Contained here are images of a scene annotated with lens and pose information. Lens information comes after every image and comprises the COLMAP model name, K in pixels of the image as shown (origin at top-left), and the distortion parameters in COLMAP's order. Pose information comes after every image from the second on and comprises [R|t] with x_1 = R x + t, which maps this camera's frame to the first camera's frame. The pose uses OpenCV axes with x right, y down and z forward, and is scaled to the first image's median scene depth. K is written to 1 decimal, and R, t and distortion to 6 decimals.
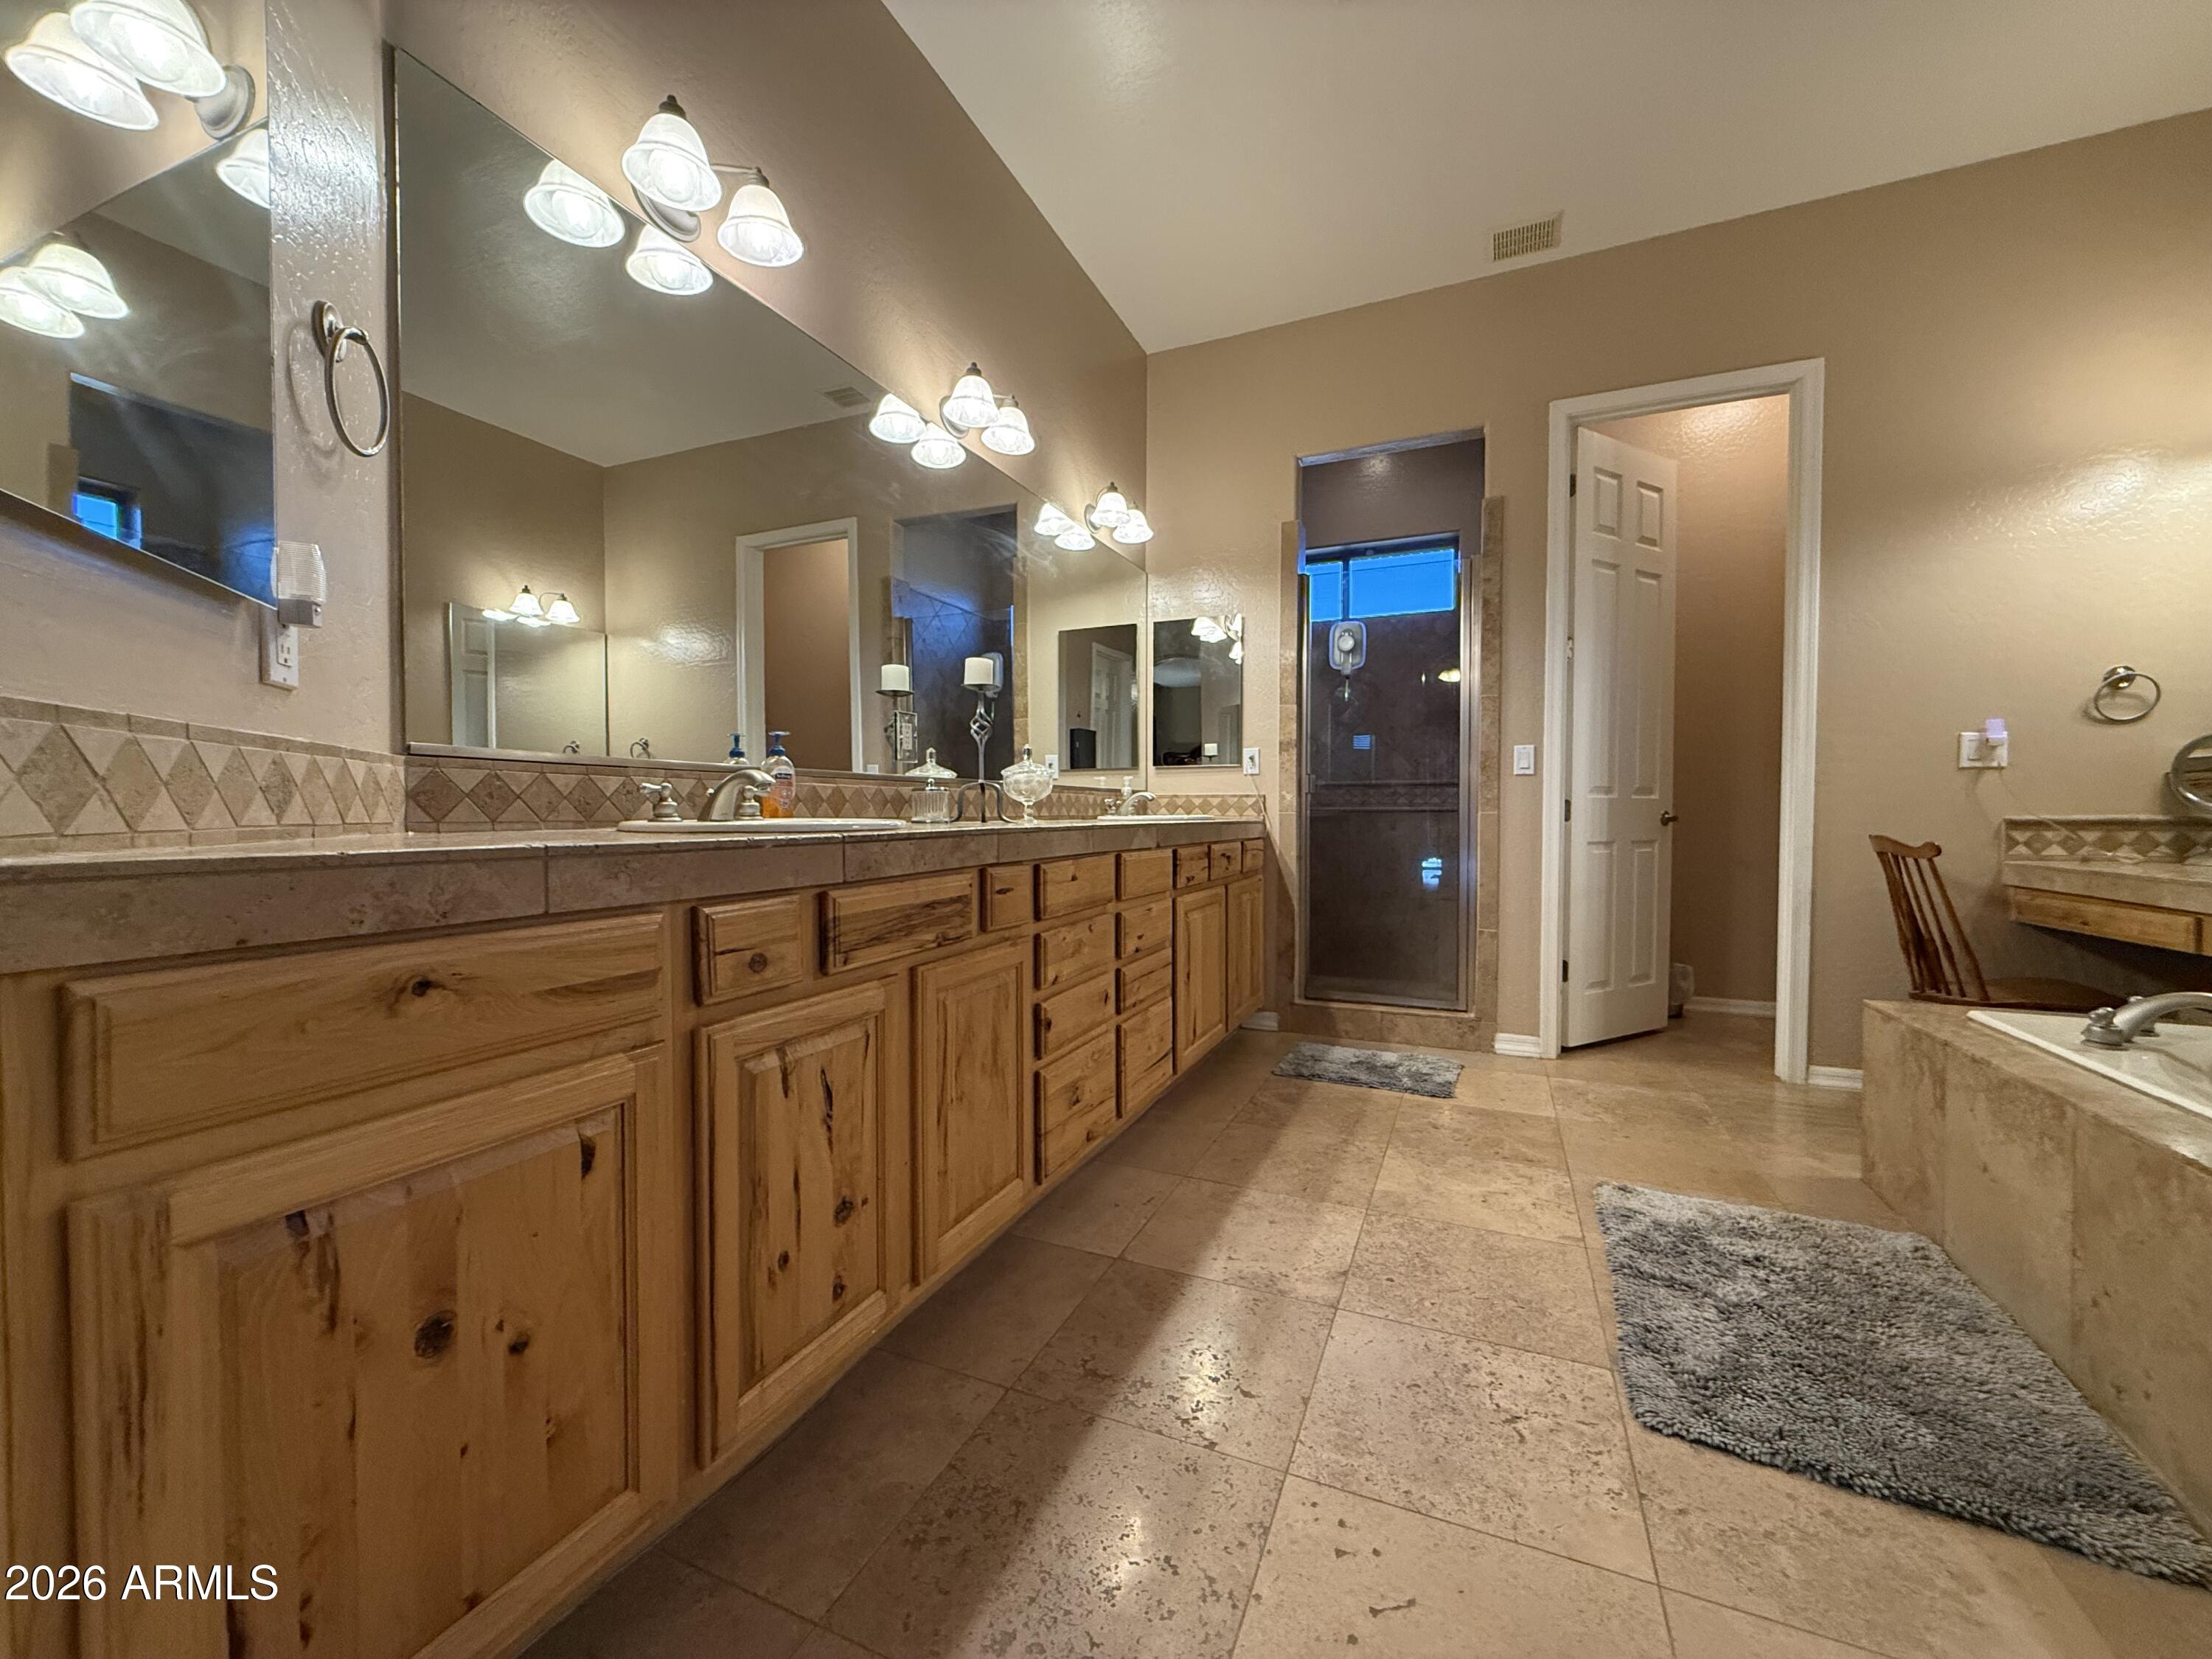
lens RADIAL K [[883.7, 0, 1098.1], [0, 883.7, 821.7], [0, 0, 1]] dist [-0.000877, 0.000173]
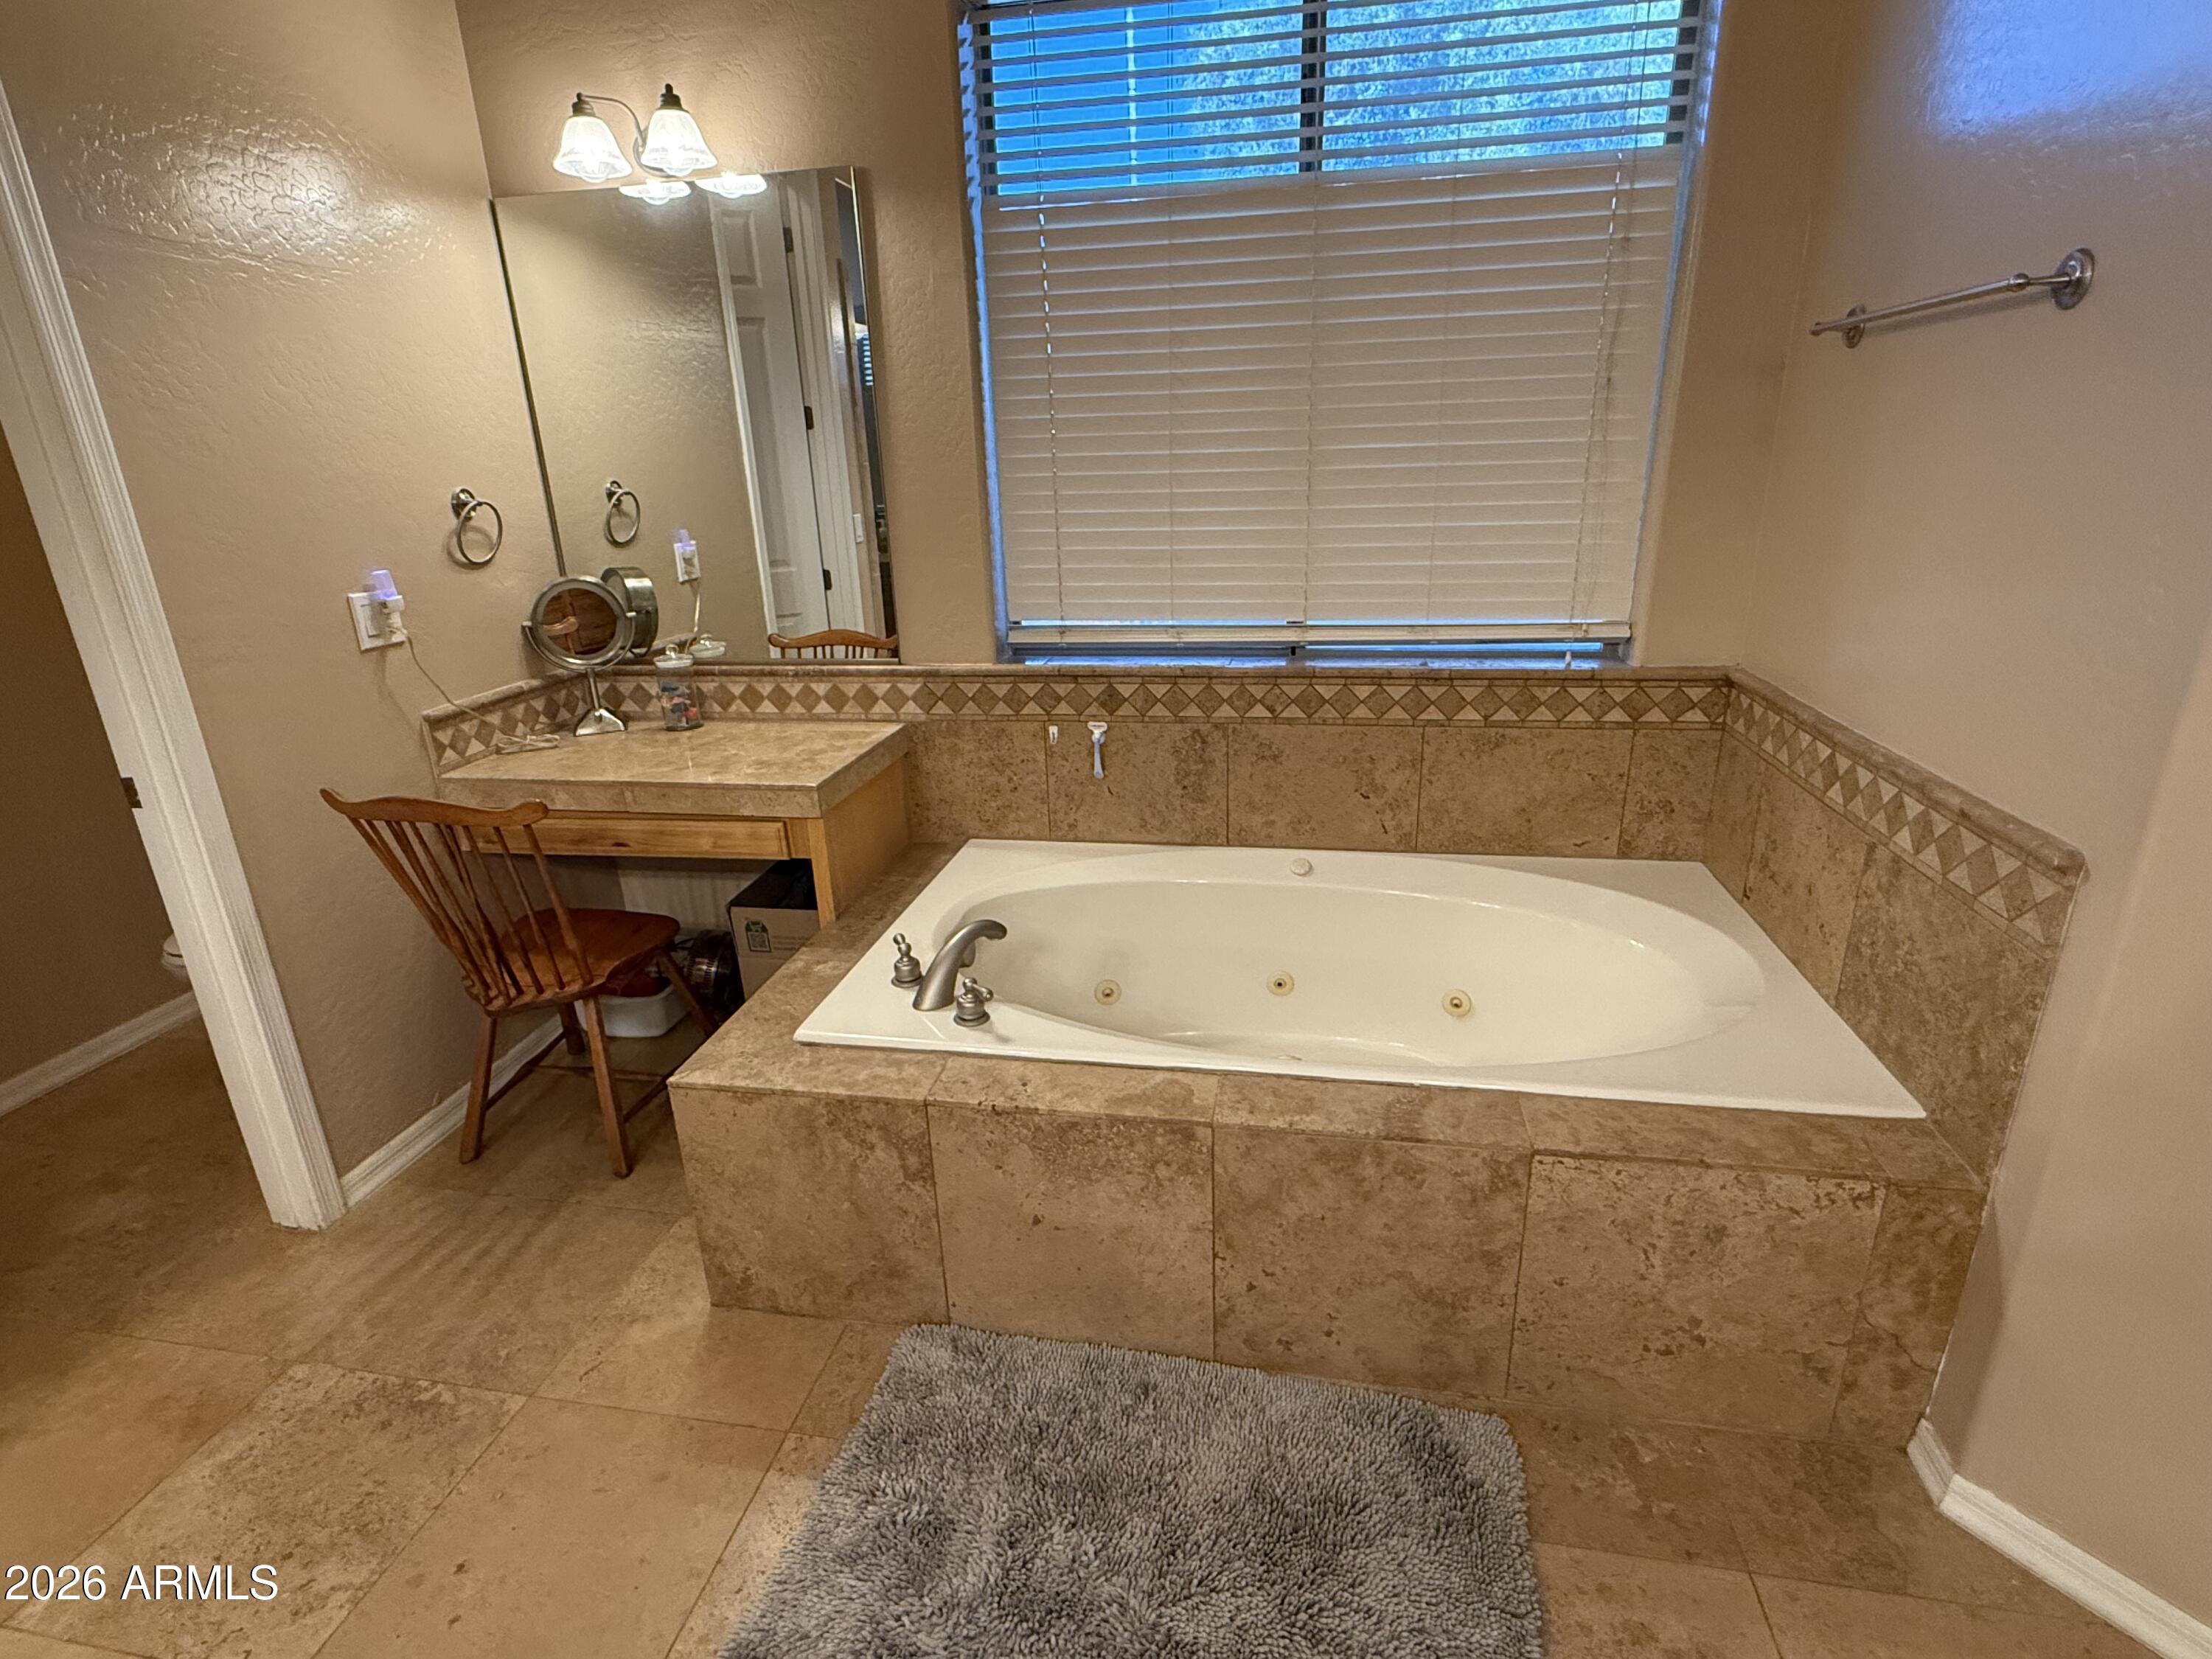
lens RADIAL K [[1085.5, 0, 1100.2], [0, 1085.5, 832.2], [0, 0, 1]] dist [-0.002409, -0.000987]
pose [[-0.223886, -0.311655, 0.923443, 0.123574], [0.048379, 0.942773, 0.329908, -0.215967], [-0.973414, 0.118537, -0.195996, 0.832036]]
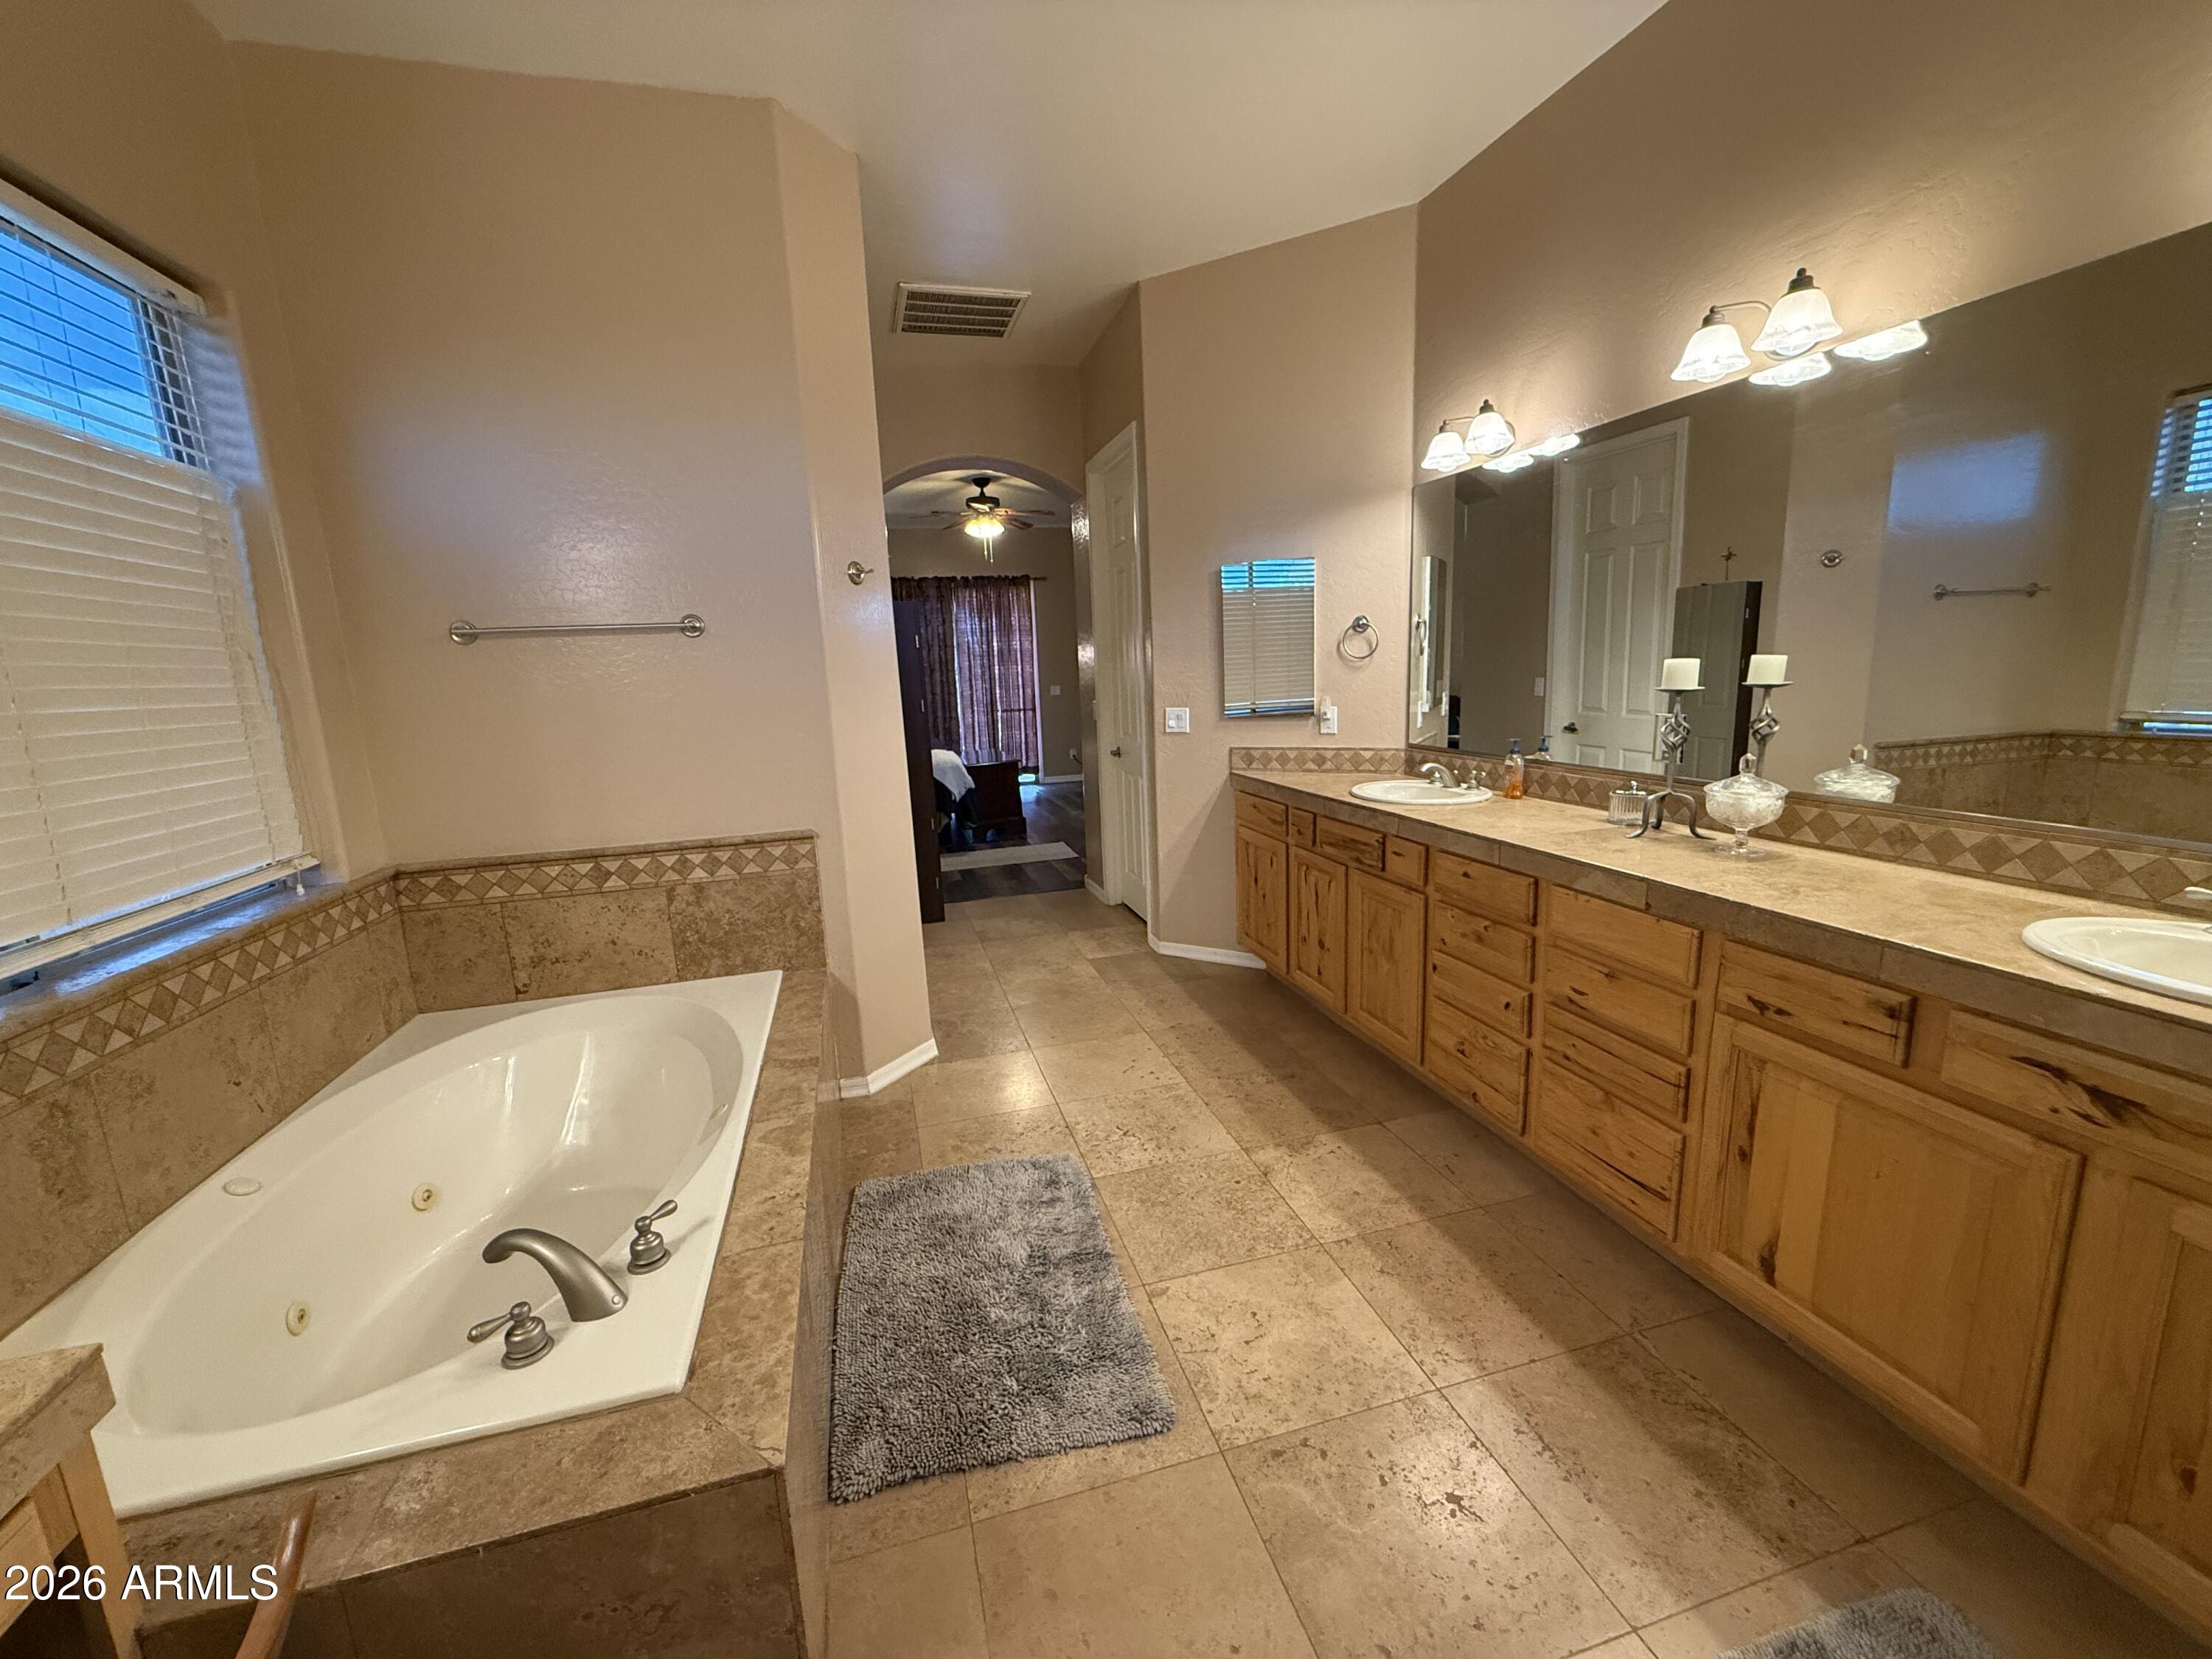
lens RADIAL K [[883.7, 0, 1098.5], [0, 883.7, 823.7], [0, 0, 1]] dist [-0.000877, 0.000173]
pose [[-0.774144, 0.146051, -0.615930, 0.983156], [0.035176, 0.981441, 0.188509, -0.225017], [0.632031, 0.124267, -0.764915, 1.439033]]
